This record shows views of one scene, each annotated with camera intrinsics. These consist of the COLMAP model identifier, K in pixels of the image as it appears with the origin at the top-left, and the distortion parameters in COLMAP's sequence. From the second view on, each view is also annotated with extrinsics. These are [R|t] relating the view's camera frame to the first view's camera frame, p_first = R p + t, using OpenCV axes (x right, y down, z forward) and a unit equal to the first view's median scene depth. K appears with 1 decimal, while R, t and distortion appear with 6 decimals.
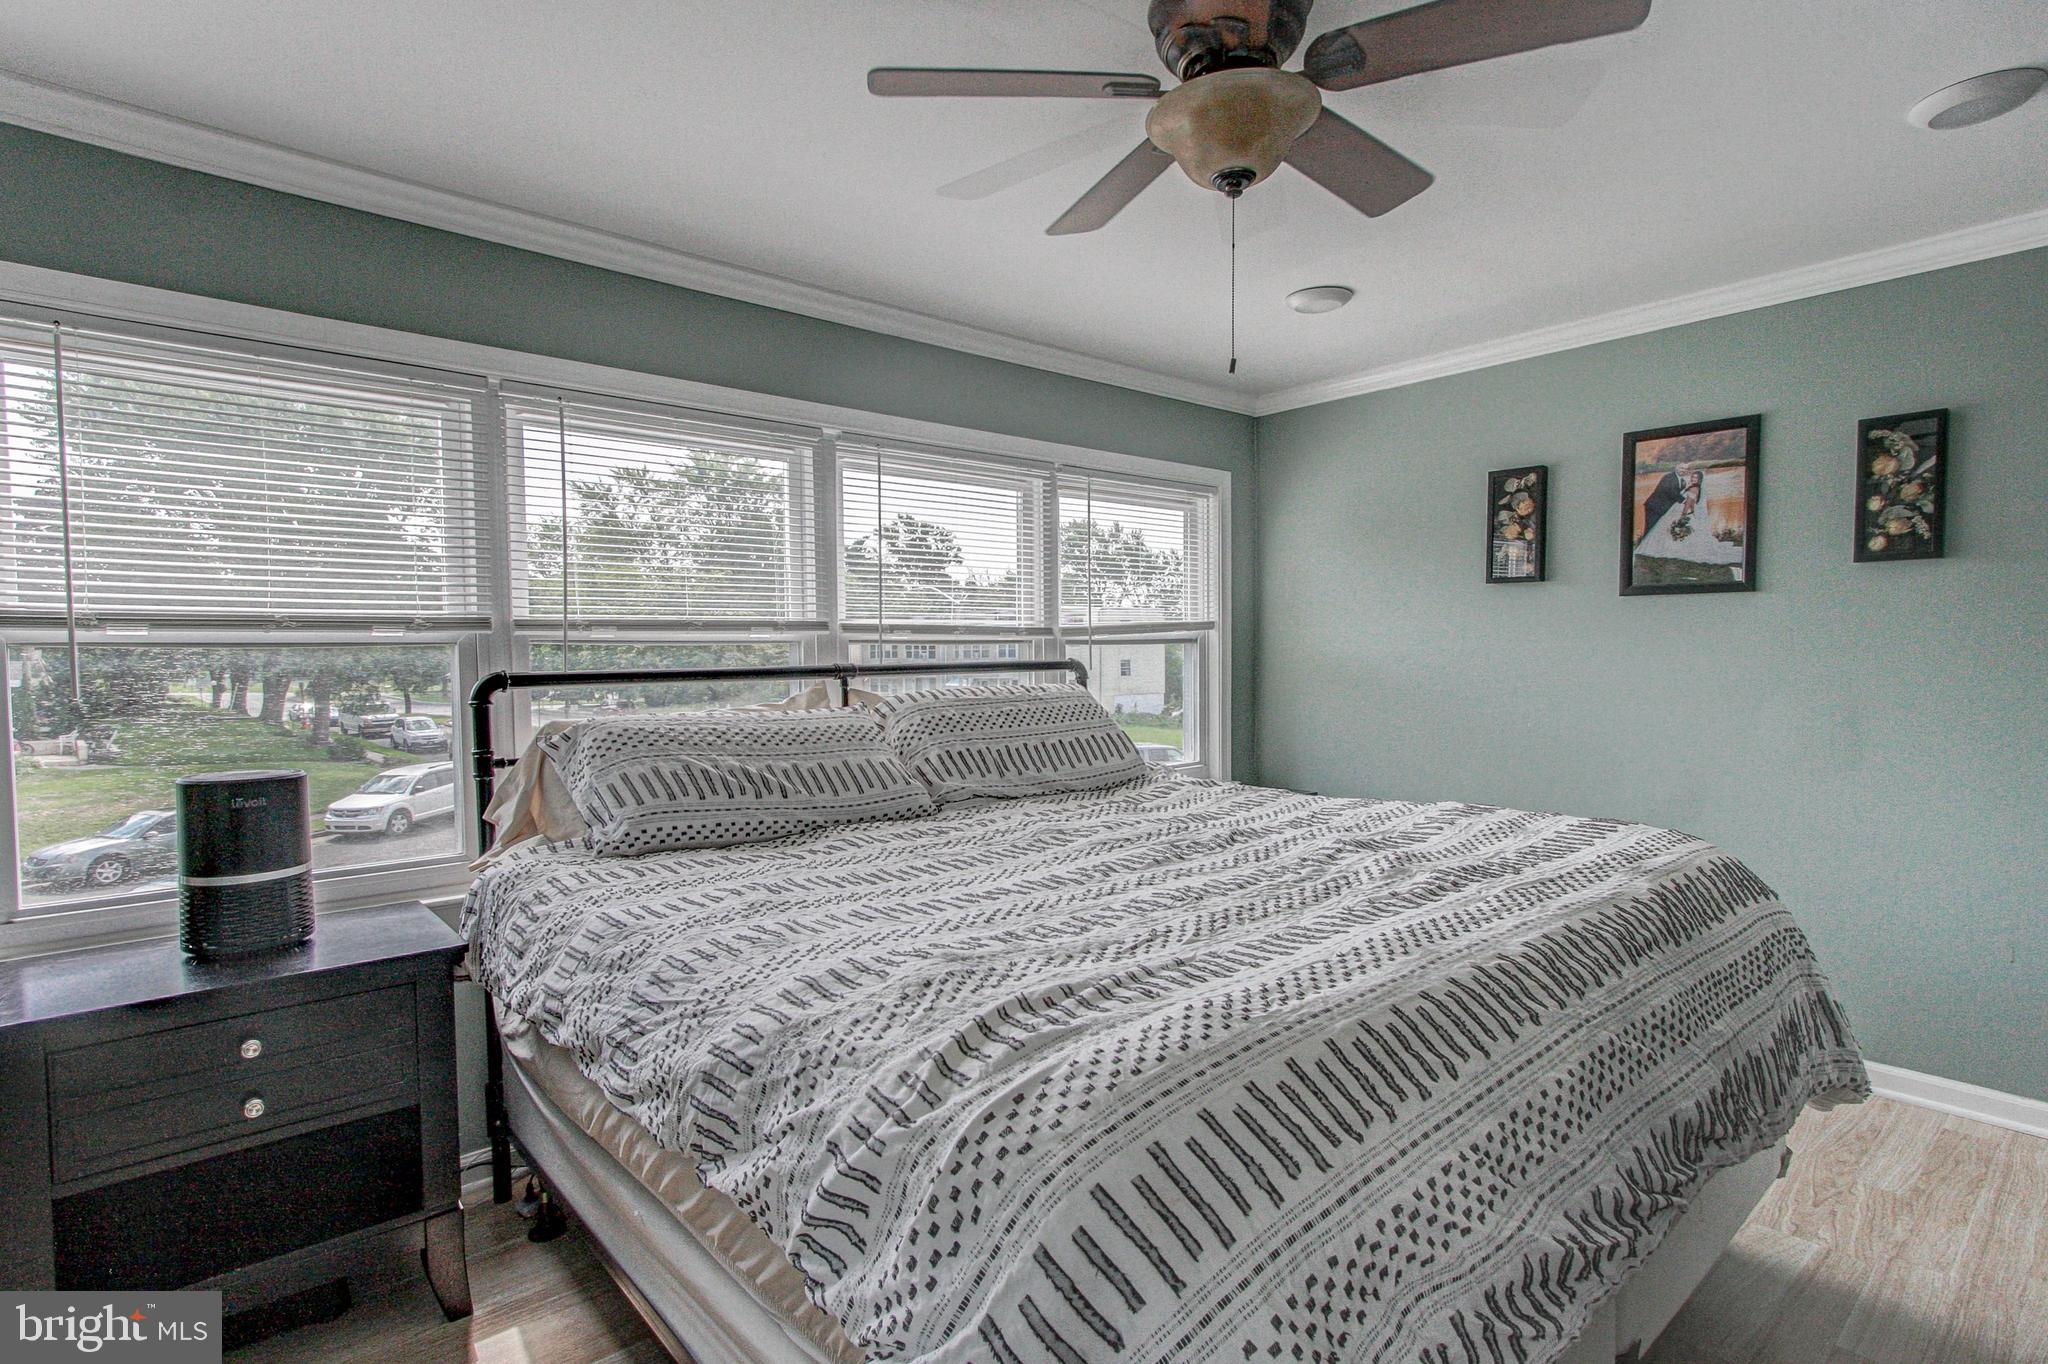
lens RADIAL K [[1047.4, 0, 1024.5], [0, 1047.4, 712.2], [0, 0, 1]] dist [-0.013952, 0.000023]
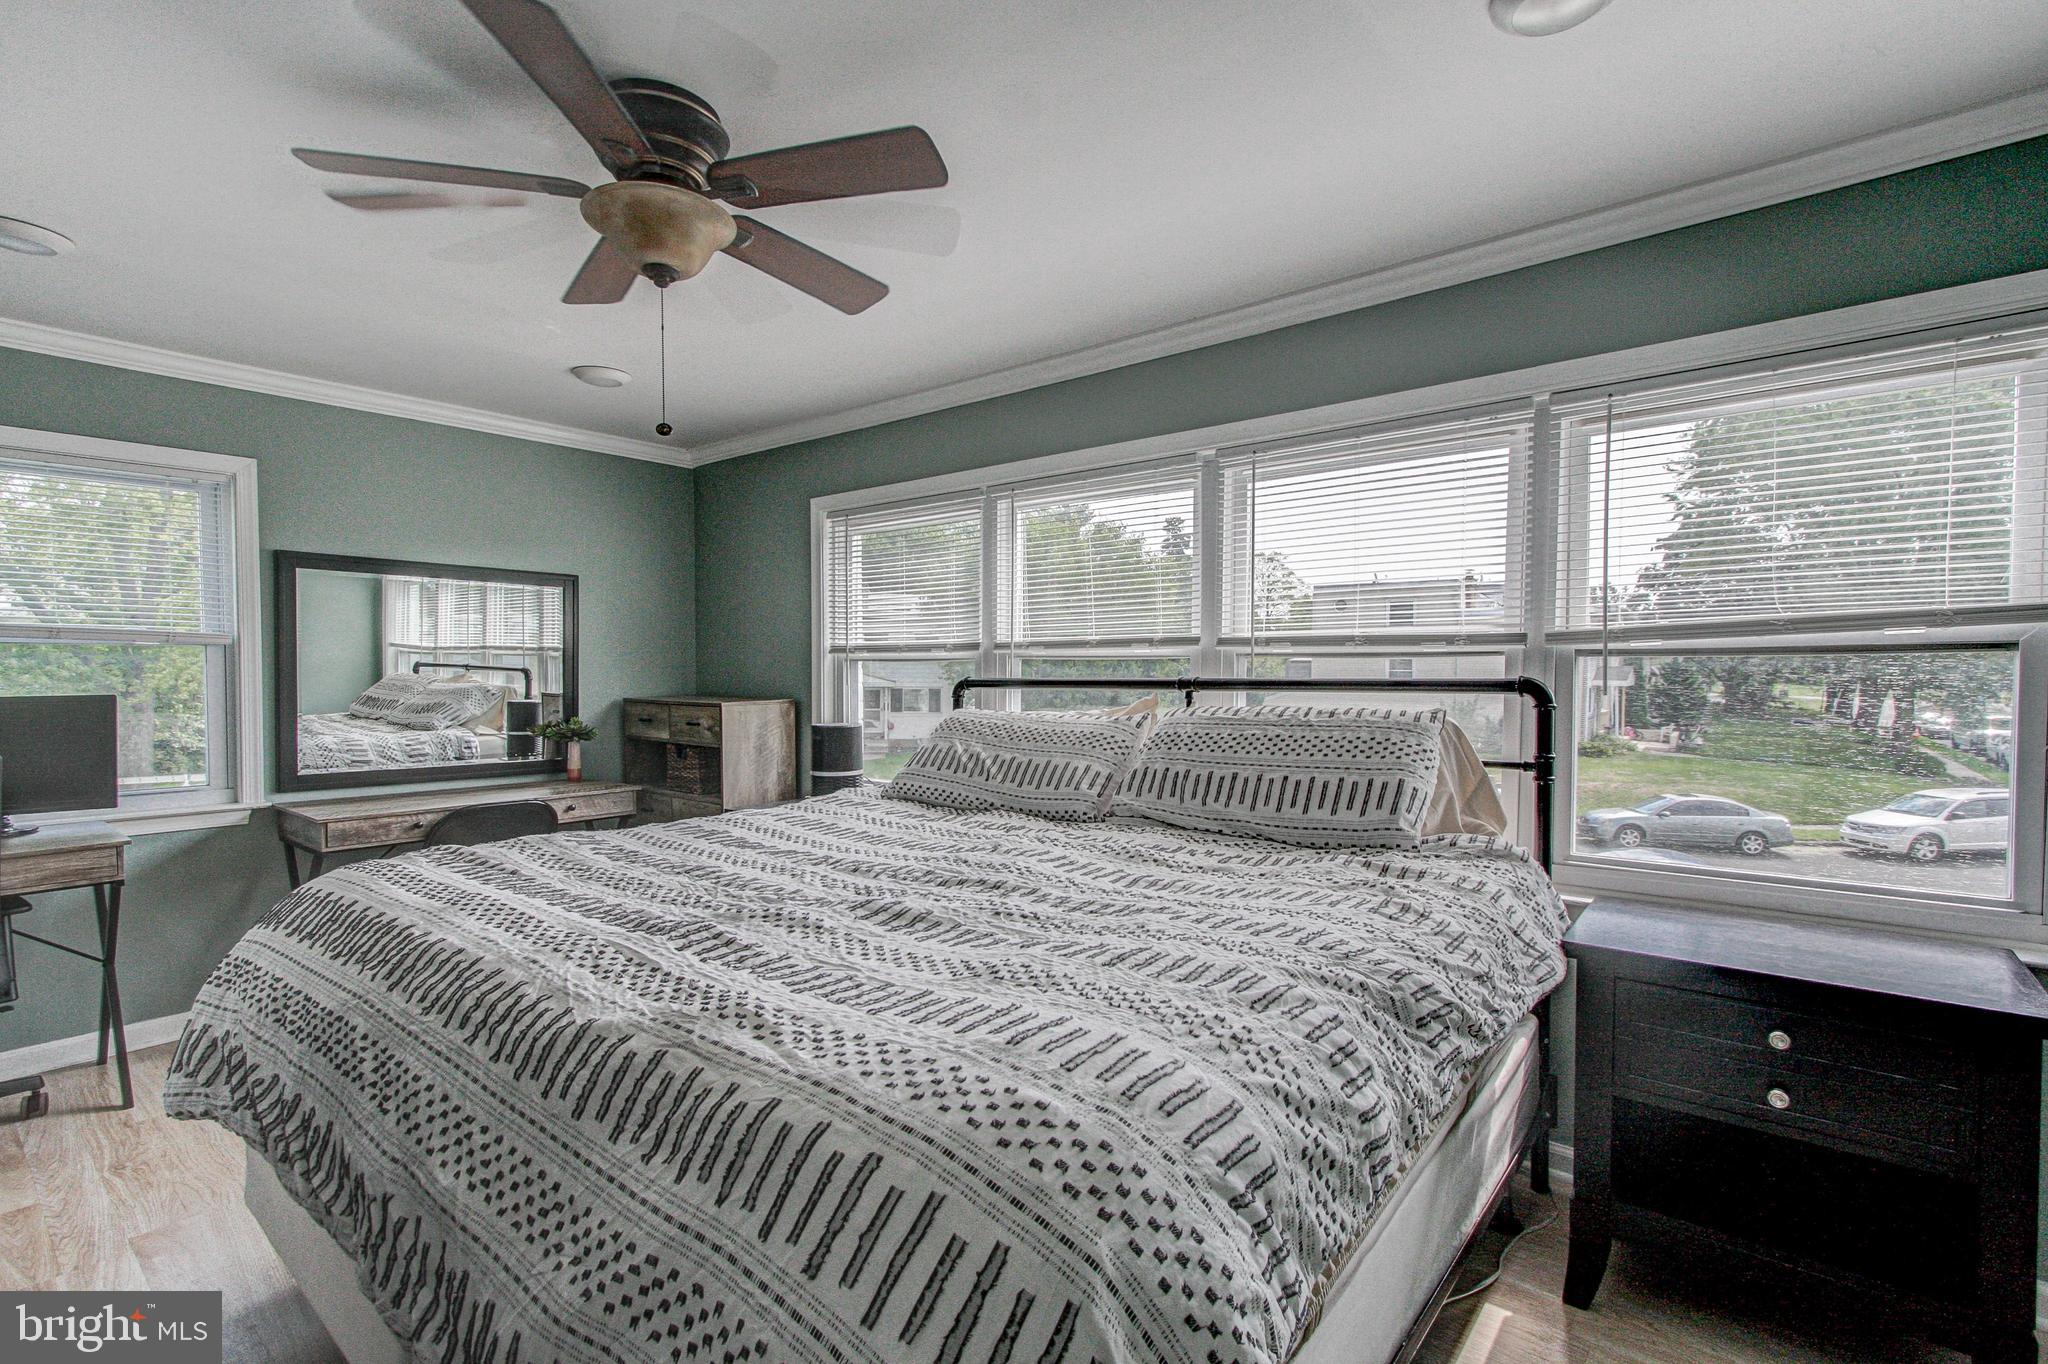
lens RADIAL K [[971.5, 0, 1011.1], [0, 971.5, 693.6], [0, 0, 1]] dist [-0.012998, 0.009837]
pose [[0.151038, 0.035410, -0.987894, 0.364094], [-0.055651, 0.998078, 0.027267, -0.022651], [0.986960, 0.050859, 0.152718, 0.330974]]
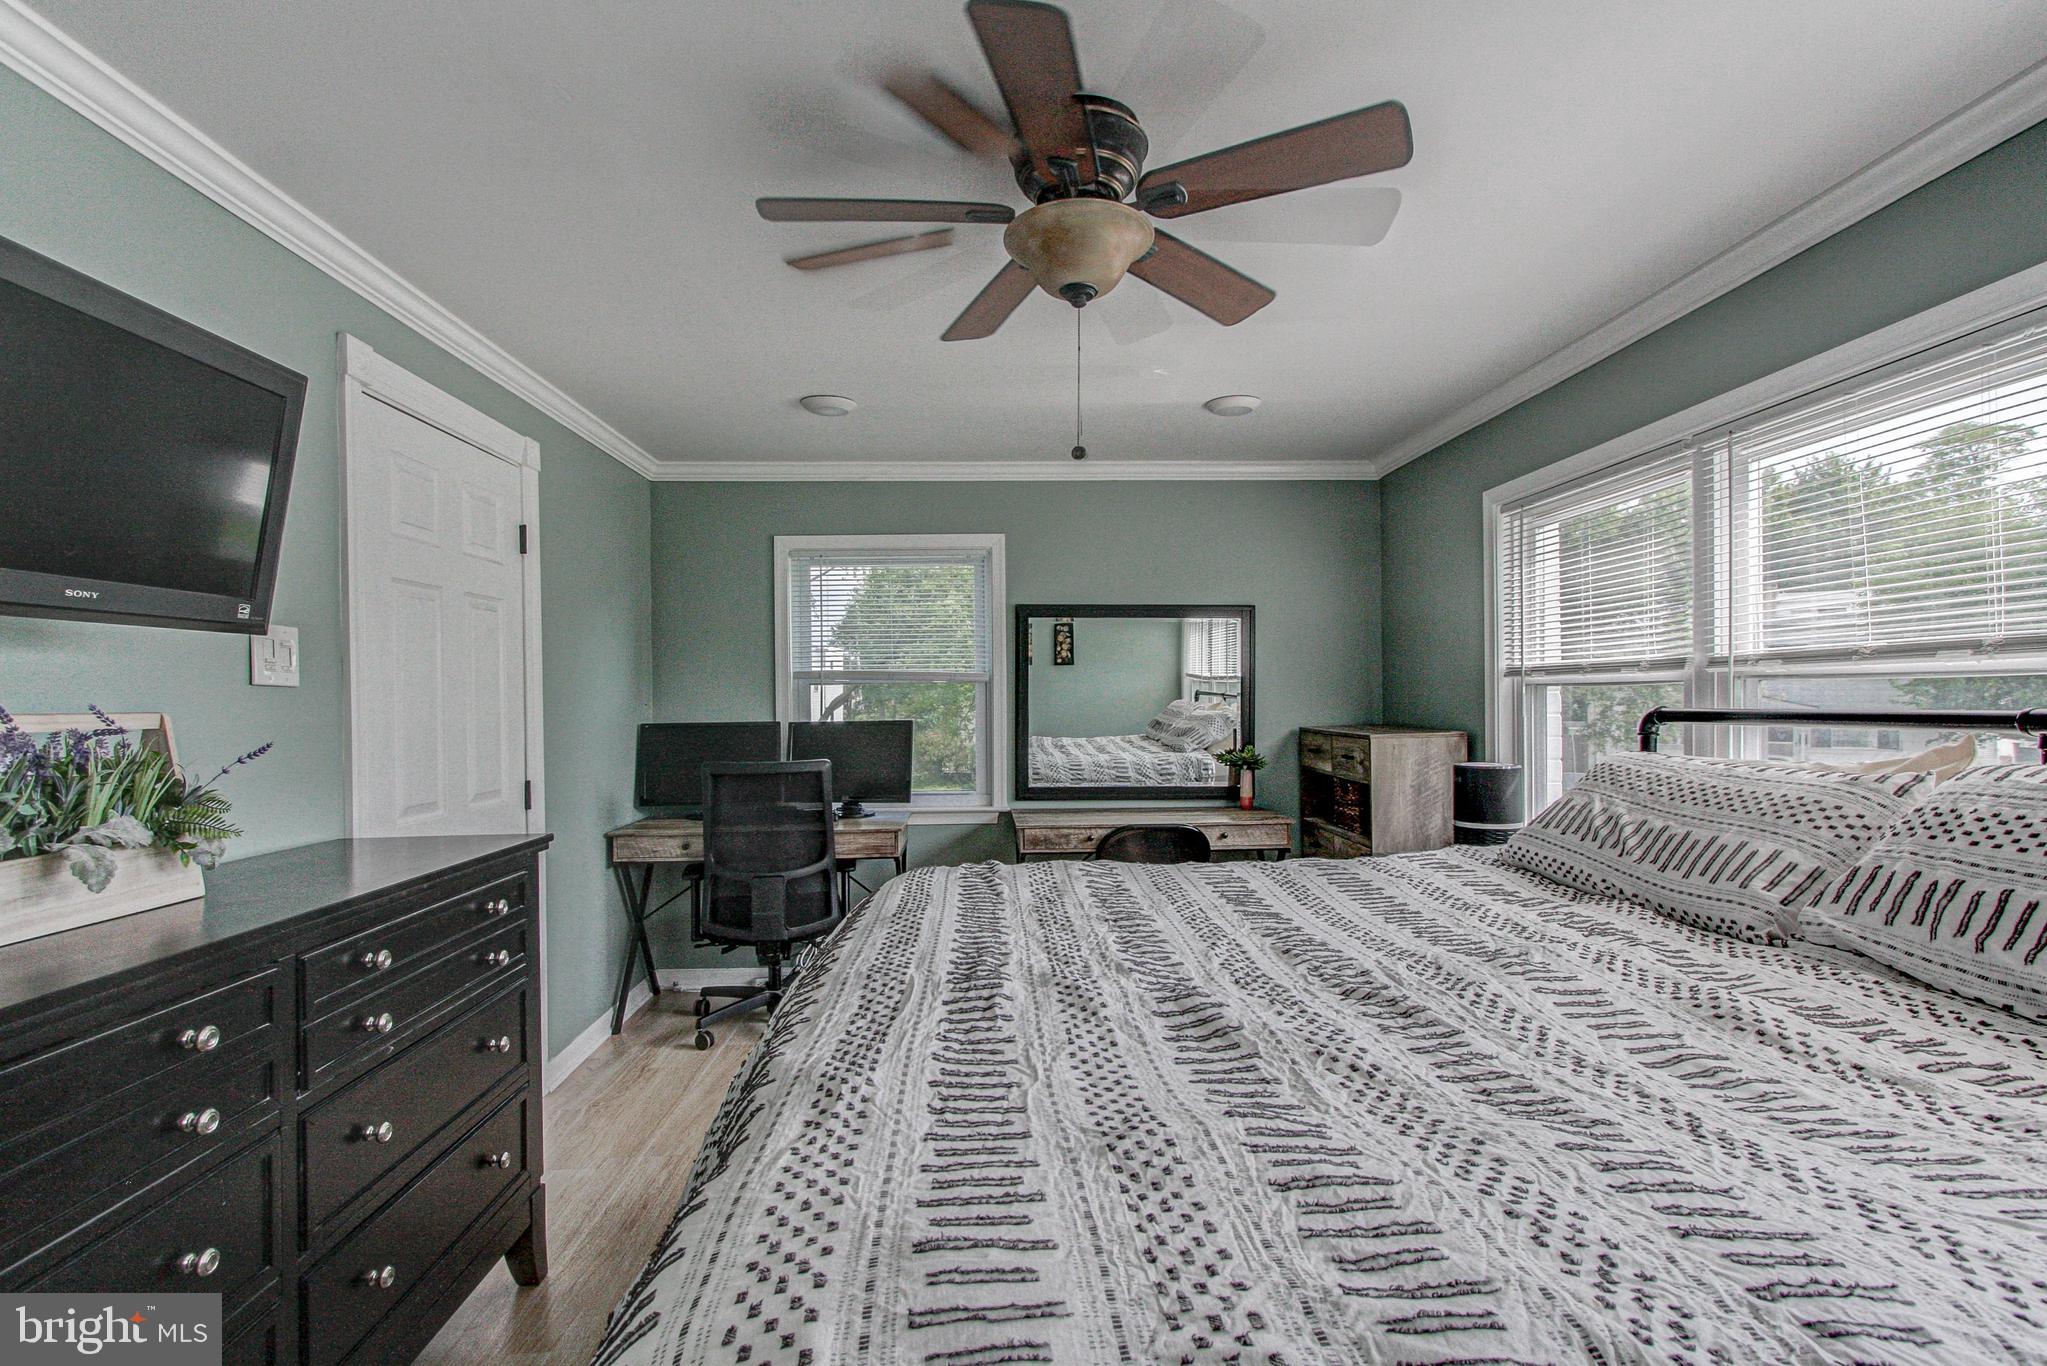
lens RADIAL K [[971.0, 0, 1010.6], [0, 971.0, 694.6], [0, 0, 1]] dist [-0.012998, 0.009837]
pose [[-0.635989, 0.013614, -0.771578, 0.284894], [-0.026138, 0.998891, 0.039169, -0.029025], [0.771255, 0.045079, -0.634927, 0.436217]]
